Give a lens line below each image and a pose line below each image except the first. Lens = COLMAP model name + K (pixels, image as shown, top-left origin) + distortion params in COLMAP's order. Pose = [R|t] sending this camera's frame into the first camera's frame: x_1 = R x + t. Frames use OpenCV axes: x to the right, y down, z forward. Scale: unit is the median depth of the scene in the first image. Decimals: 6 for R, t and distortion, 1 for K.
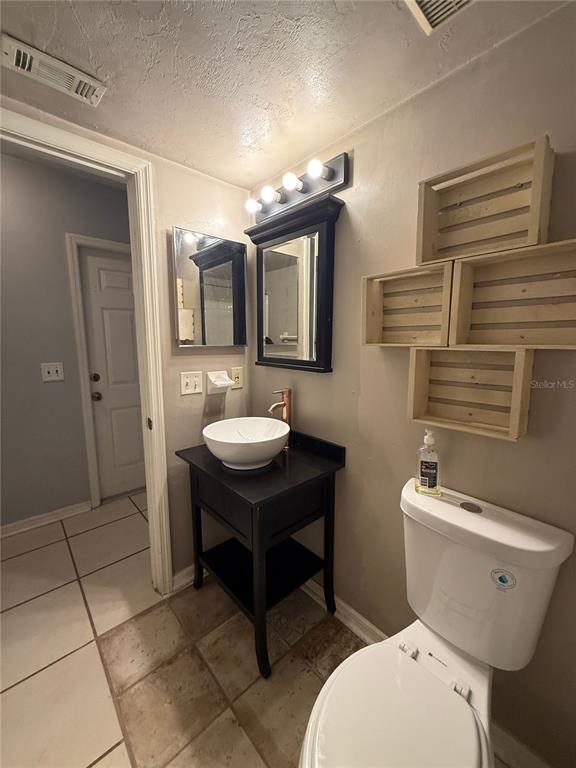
lens RADIAL K [[309.4, 0, 289.9], [0, 309.4, 382.8], [0, 0, 1]] dist [0.003639, 0.000480]
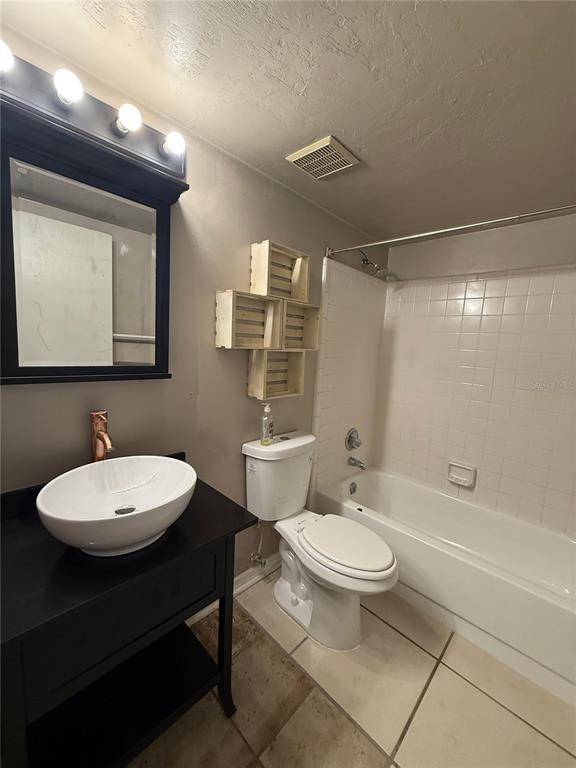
lens RADIAL K [[309.4, 0, 289.5], [0, 309.4, 380.4], [0, 0, 1]] dist [0.003639, 0.000480]
pose [[-0.063500, -0.123775, 0.990276, -0.985806], [0.088975, 0.987625, 0.129149, -0.137335], [-0.994008, 0.096310, -0.051701, 0.886463]]
